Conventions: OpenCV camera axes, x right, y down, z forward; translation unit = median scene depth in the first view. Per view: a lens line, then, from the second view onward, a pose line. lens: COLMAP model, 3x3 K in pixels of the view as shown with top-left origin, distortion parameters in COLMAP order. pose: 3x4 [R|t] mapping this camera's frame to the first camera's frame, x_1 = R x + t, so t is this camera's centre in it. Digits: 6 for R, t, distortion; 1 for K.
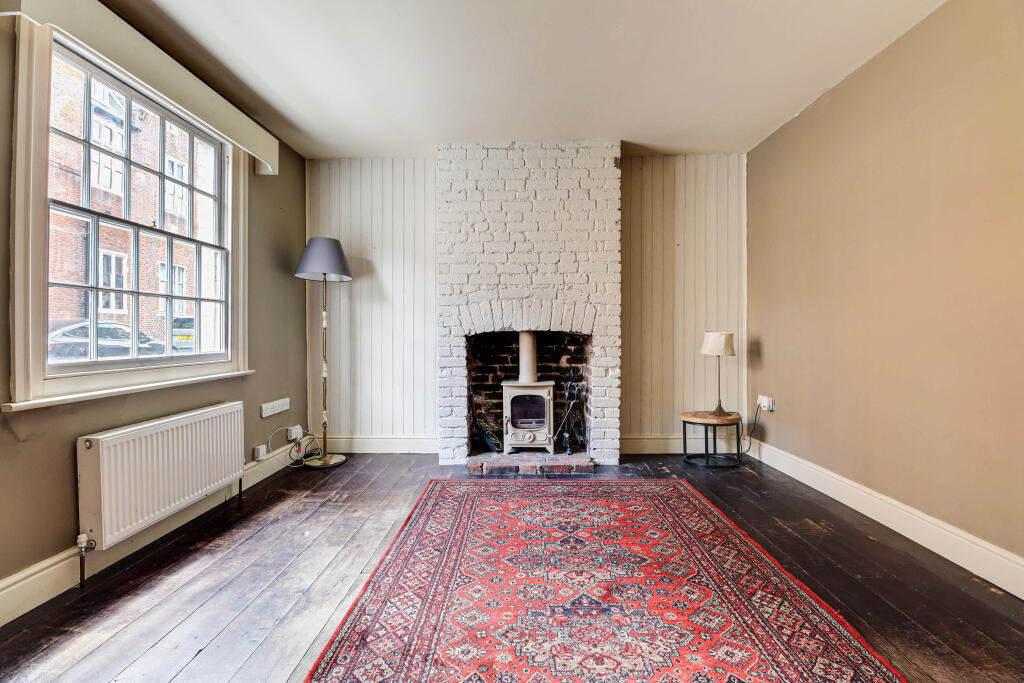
lens RADIAL K [[472.7, 0, 497.6], [0, 472.7, 333.8], [0, 0, 1]] dist [0.002750, -0.015021]
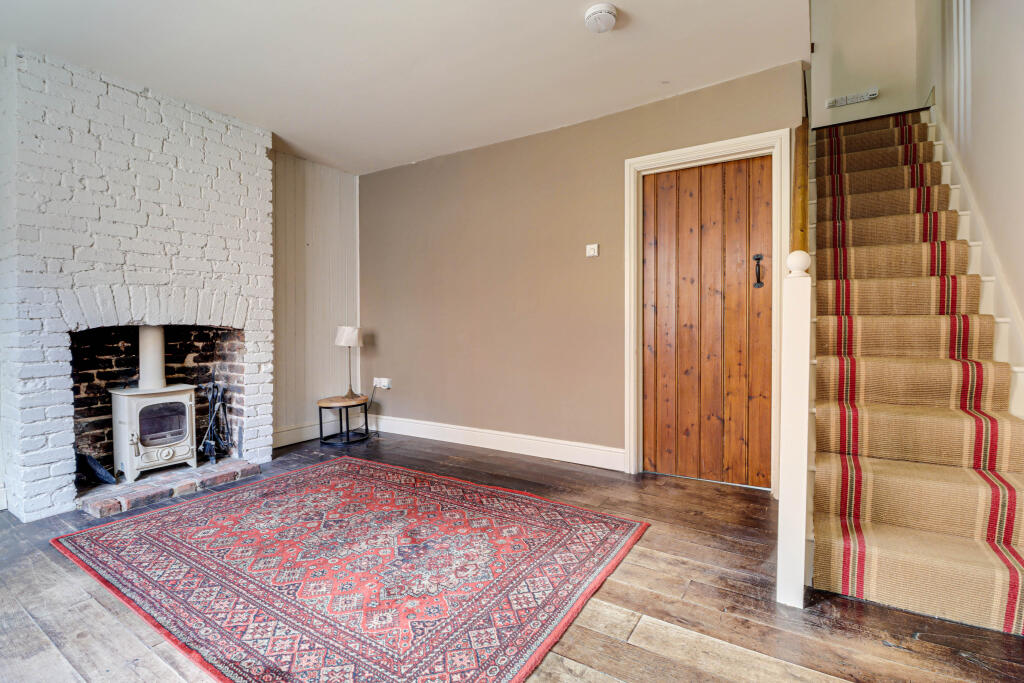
lens RADIAL K [[472.7, 0, 497.6], [0, 472.7, 333.8], [0, 0, 1]] dist [0.002750, -0.015021]
pose [[0.534275, -0.013038, 0.845210, -0.323592], [0.003575, 0.999907, 0.013164, 0.000356], [-0.845303, -0.004012, 0.534272, 0.074092]]
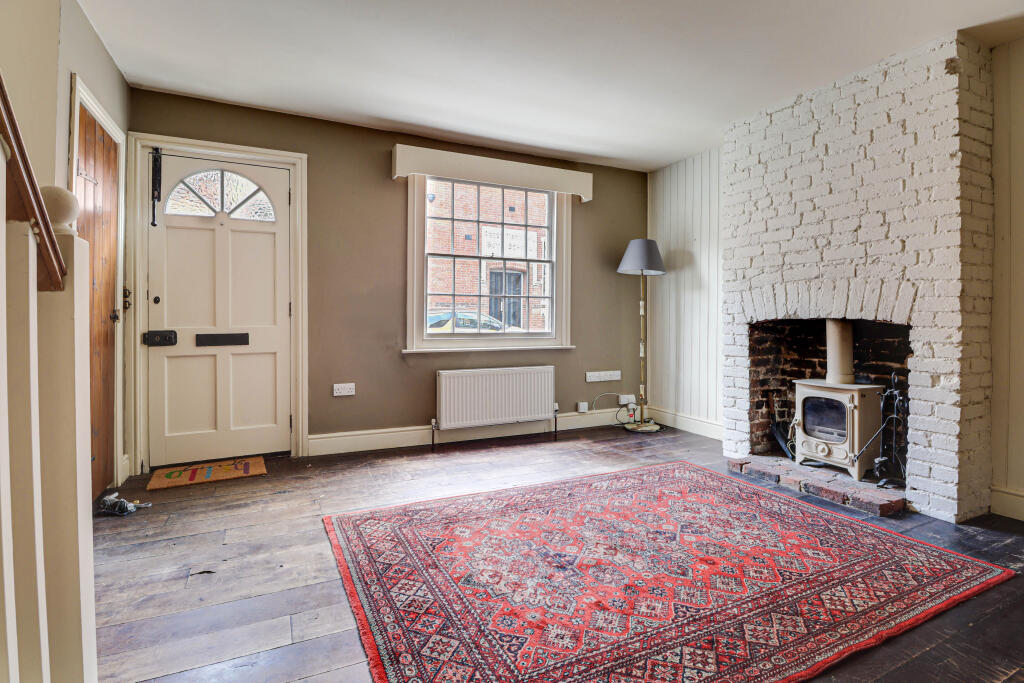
lens RADIAL K [[465.3, 0, 524.7], [0, 465.3, 319.1], [0, 0, 1]] dist [-0.017781, -0.000665]
pose [[0.503704, 0.006821, -0.863849, 0.500896], [-0.008509, 0.999959, 0.002934, -0.003398], [0.863834, 0.005872, 0.503742, 0.162473]]
